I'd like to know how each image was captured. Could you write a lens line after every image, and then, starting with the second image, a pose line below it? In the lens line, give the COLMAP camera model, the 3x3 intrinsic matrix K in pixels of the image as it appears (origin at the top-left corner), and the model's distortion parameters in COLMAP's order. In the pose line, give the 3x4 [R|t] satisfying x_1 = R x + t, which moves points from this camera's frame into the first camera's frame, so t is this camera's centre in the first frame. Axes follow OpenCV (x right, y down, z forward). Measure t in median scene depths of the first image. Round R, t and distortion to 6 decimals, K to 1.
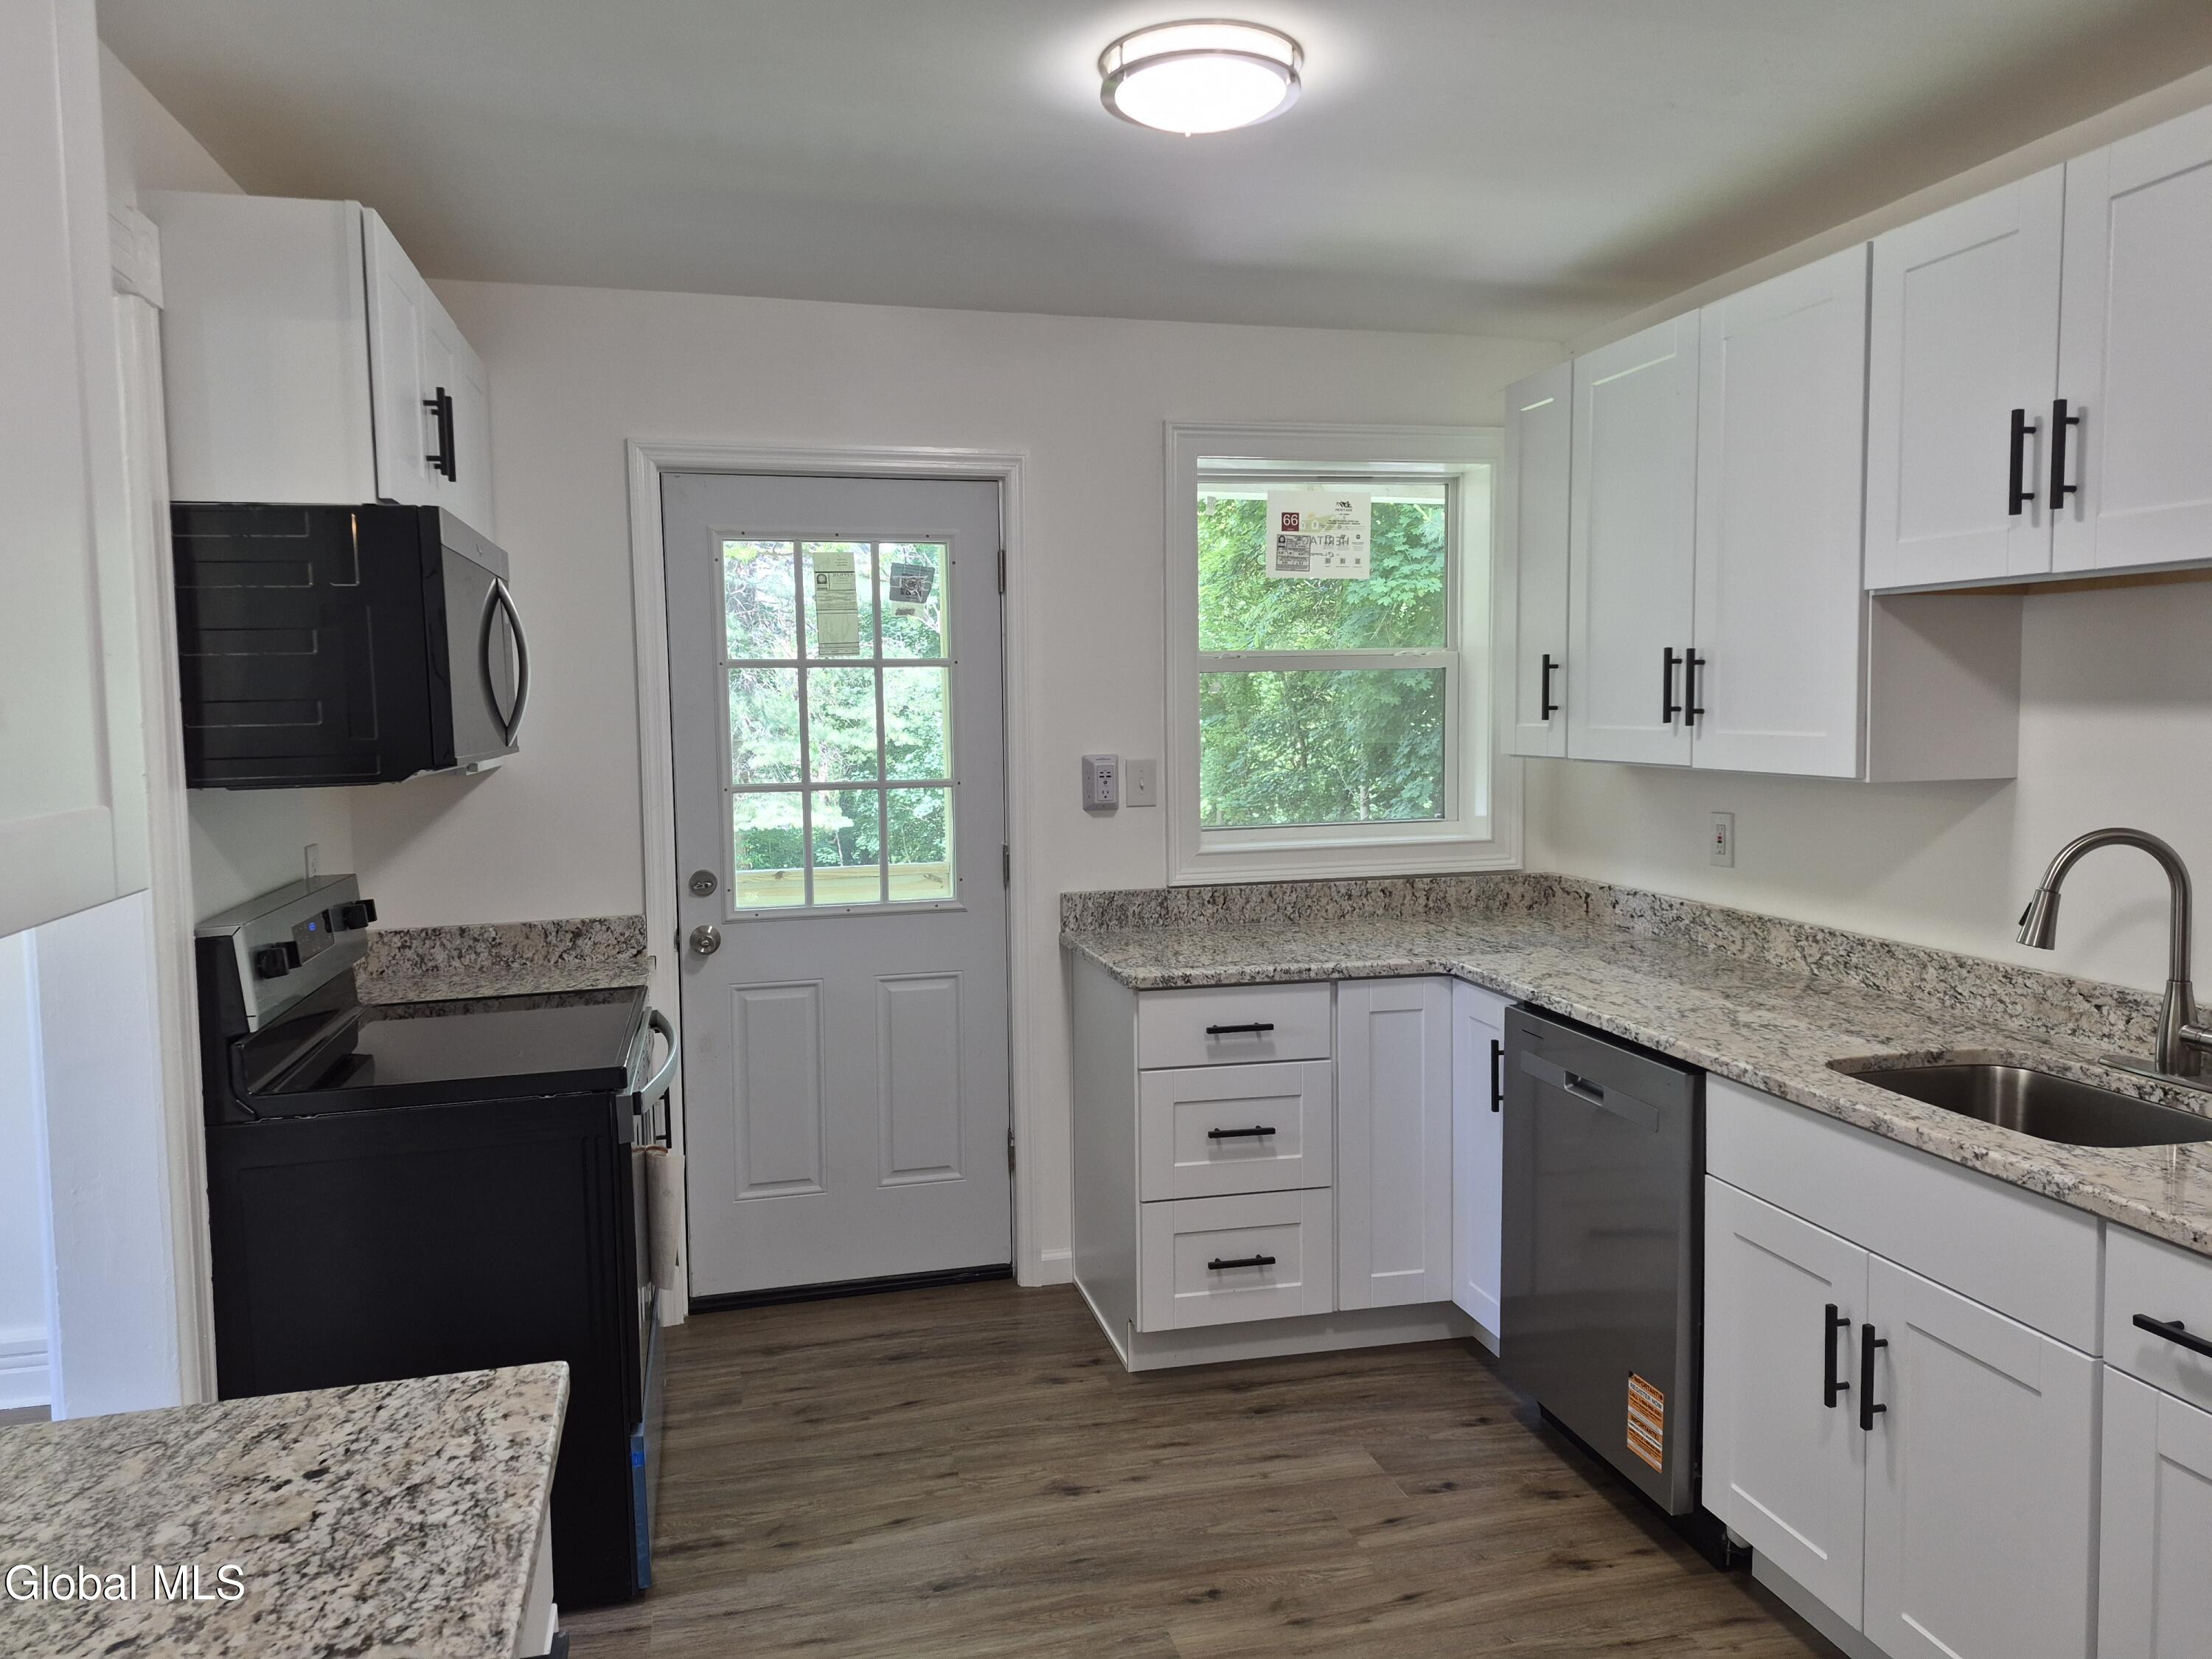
lens RADIAL K [[1545.2, 0, 1093.4], [0, 1545.2, 816.3], [0, 0, 1]] dist [0.063410, -0.045851]
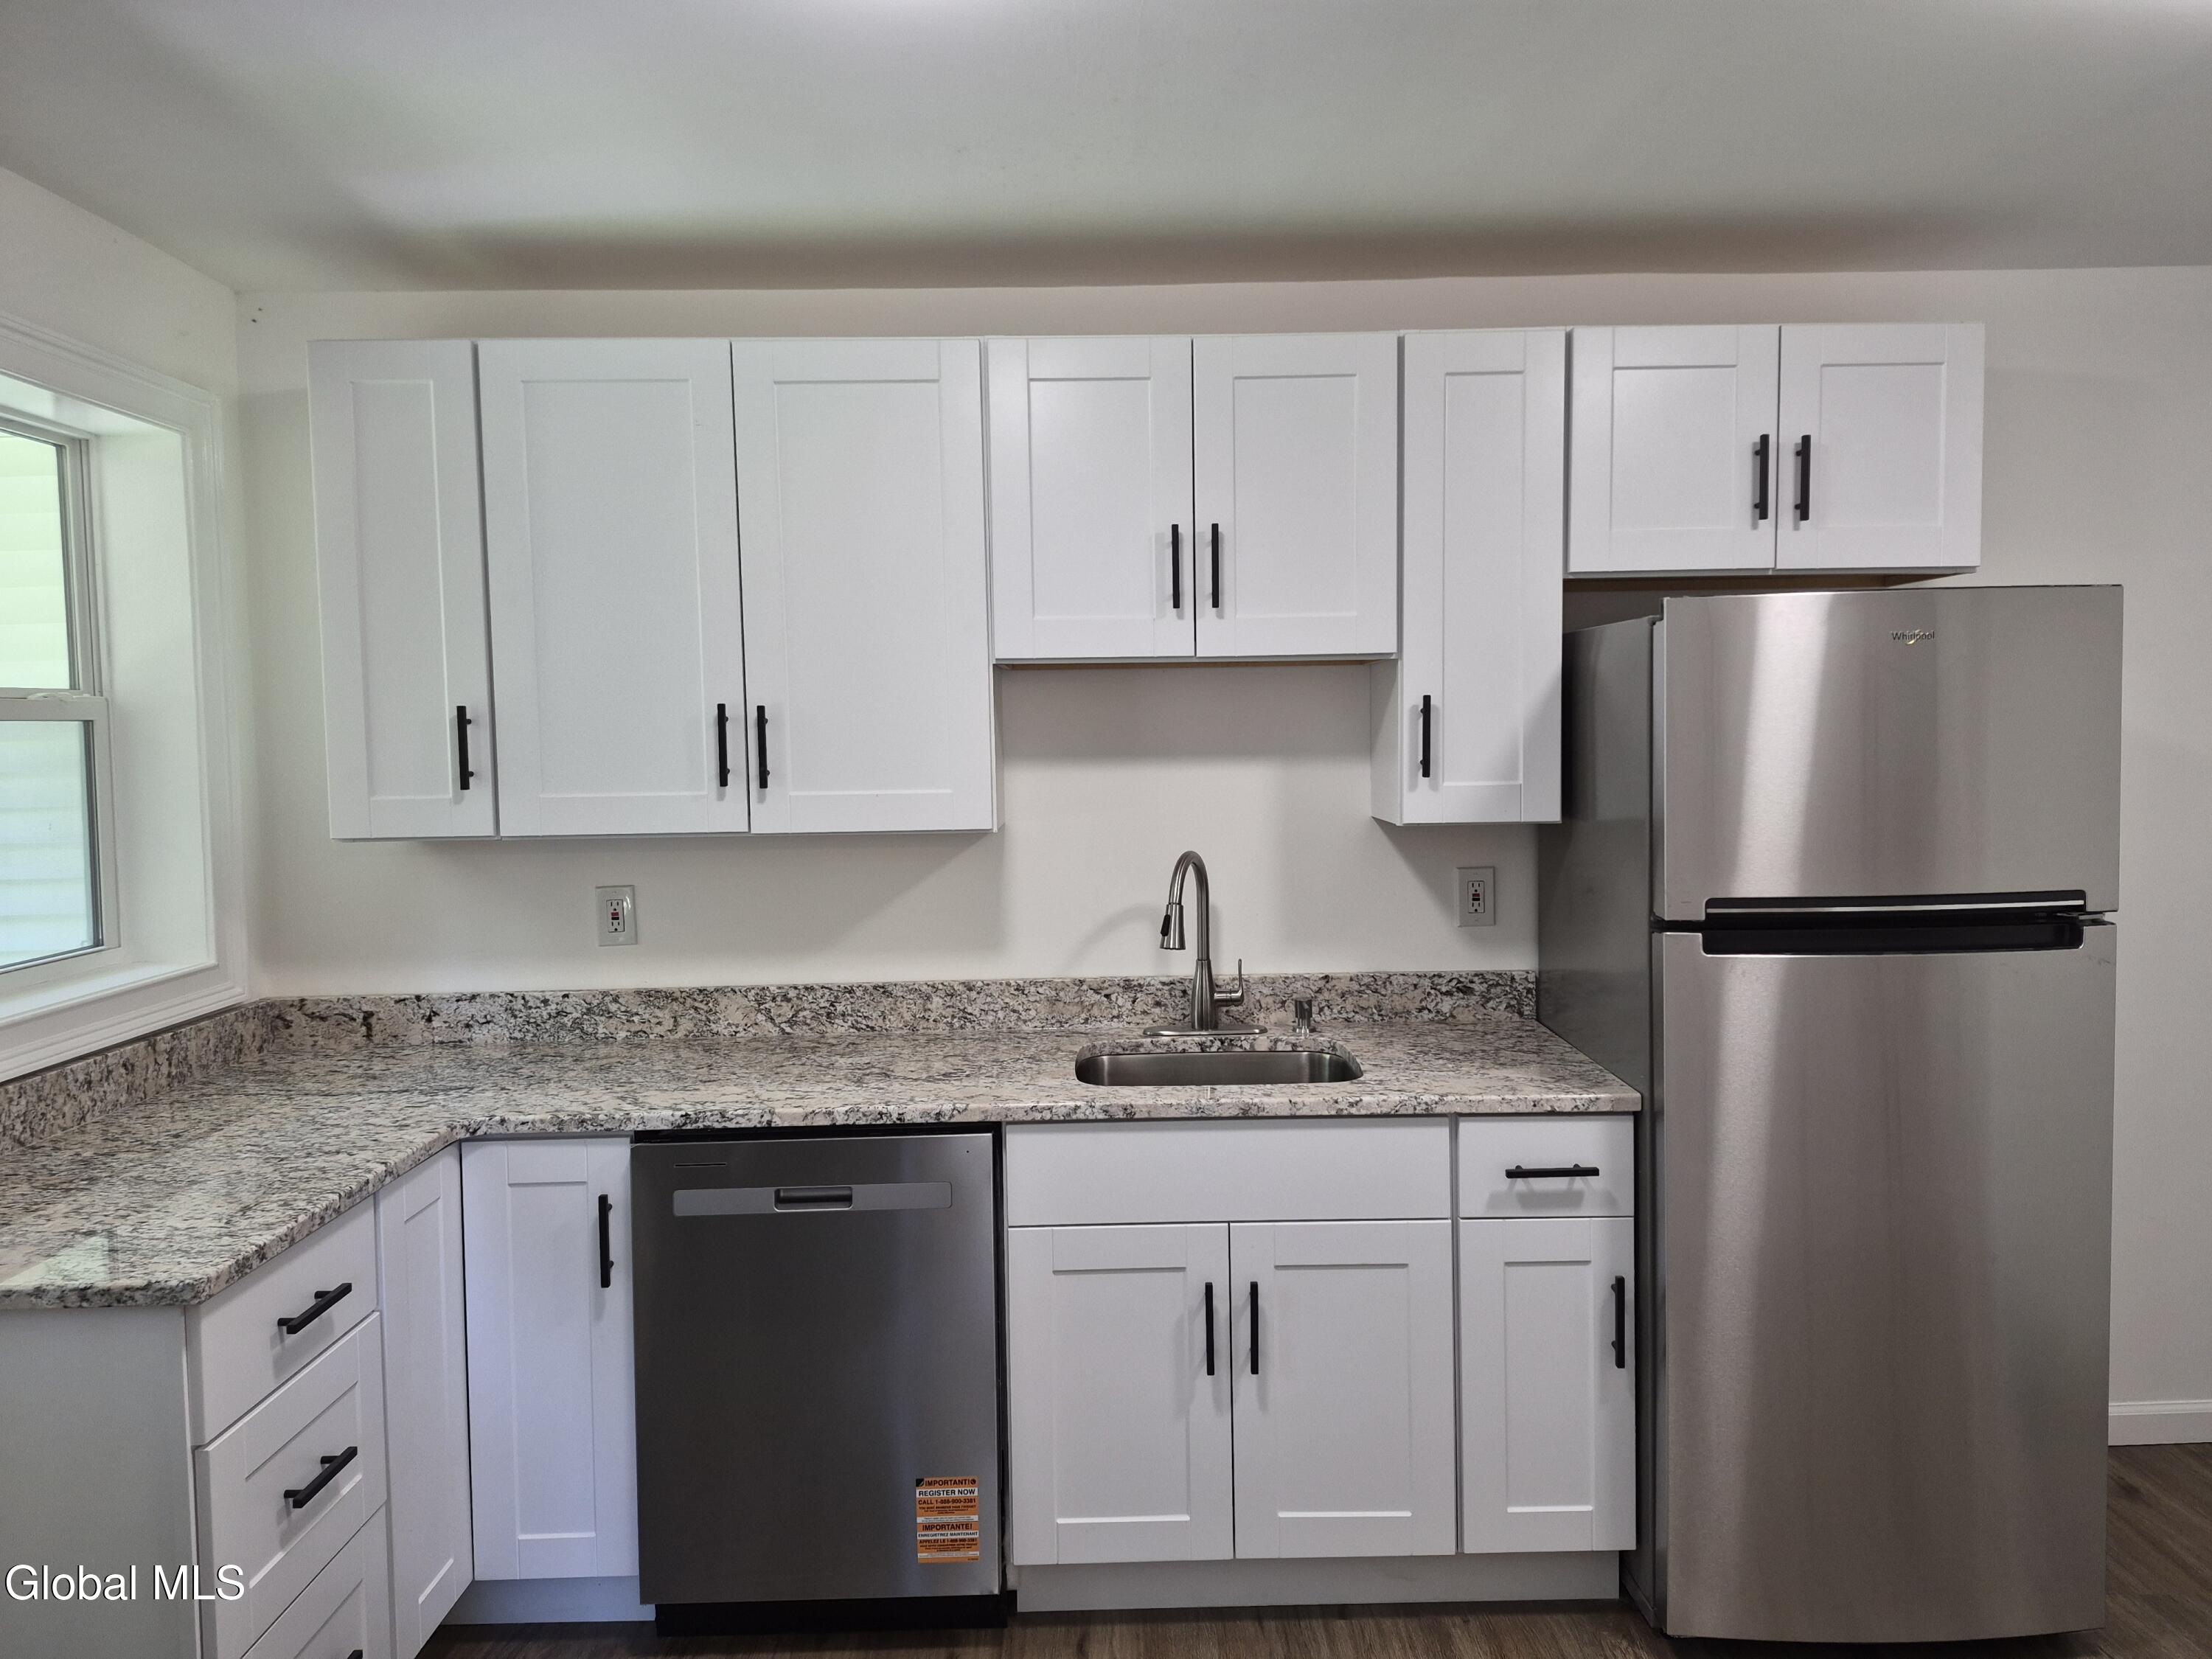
lens RADIAL K [[1545.2, 0, 1098.3], [0, 1545.2, 819.9], [0, 0, 1]] dist [0.063410, -0.045851]
pose [[0.230272, -0.050594, 0.971810, -0.451188], [0.092657, 0.995250, 0.029859, -0.045755], [-0.968705, 0.083169, 0.233866, 0.571302]]
